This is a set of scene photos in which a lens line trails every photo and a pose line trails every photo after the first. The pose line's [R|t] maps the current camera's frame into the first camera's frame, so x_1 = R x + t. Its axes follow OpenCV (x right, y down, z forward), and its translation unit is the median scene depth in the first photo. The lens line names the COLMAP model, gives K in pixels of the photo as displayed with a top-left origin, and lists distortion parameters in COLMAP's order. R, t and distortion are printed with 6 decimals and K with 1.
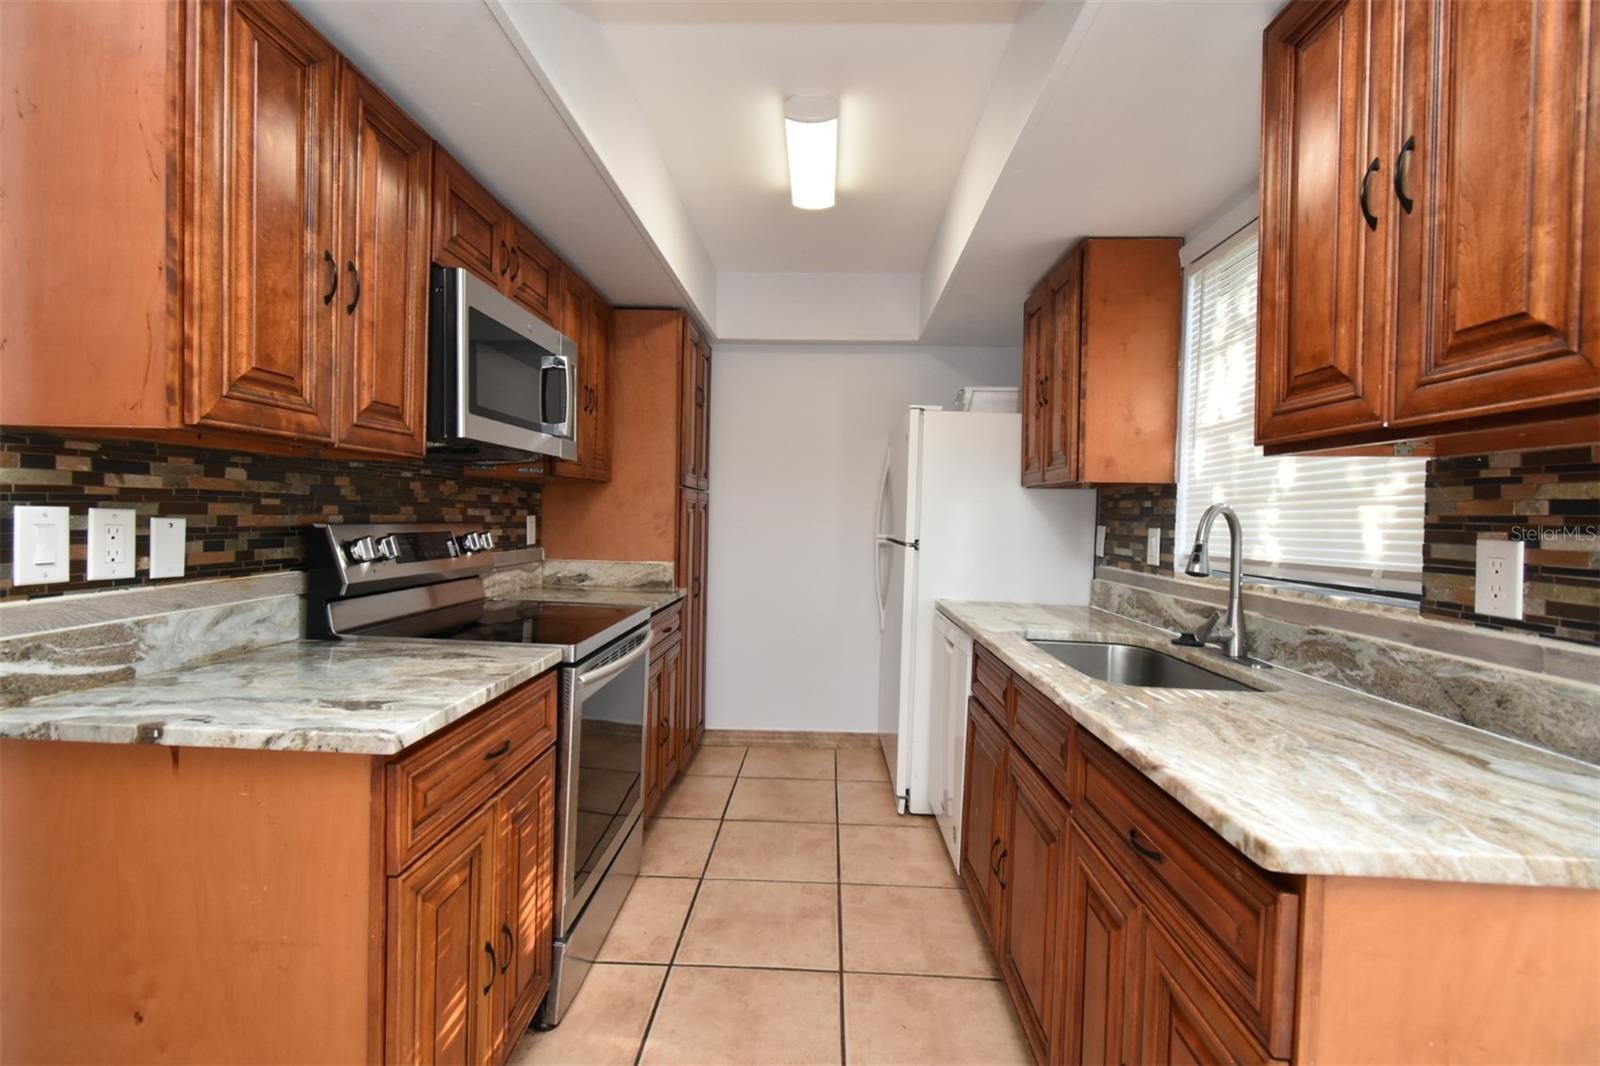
lens RADIAL K [[692.8, 0, 801.6], [0, 692.8, 528.6], [0, 0, 1]] dist [0.000226, -0.000401]
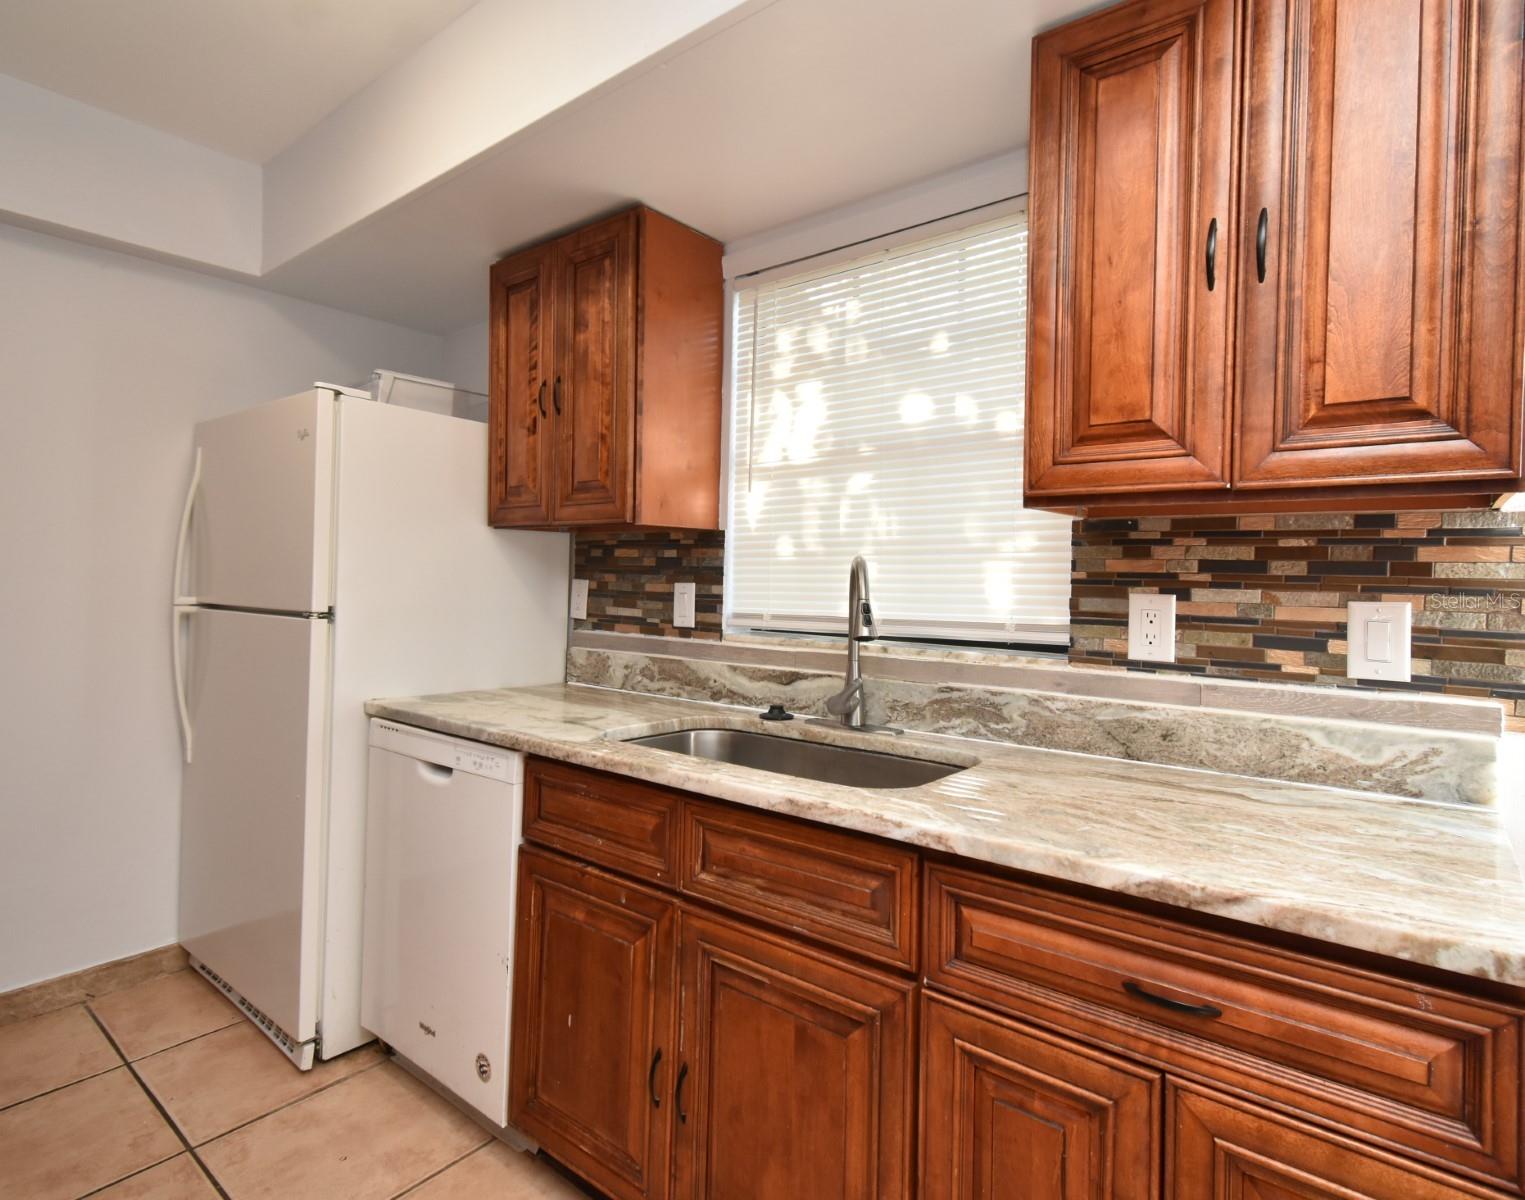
lens RADIAL K [[801.0, 0, 762.2], [0, 801.0, 580.8], [0, 0, 1]] dist [0.004356, -0.000599]
pose [[0.599481, -0.013350, 0.800278, -0.383308], [0.009368, 0.999909, 0.009662, -0.021164], [-0.800334, 0.001705, 0.599552, 0.634707]]
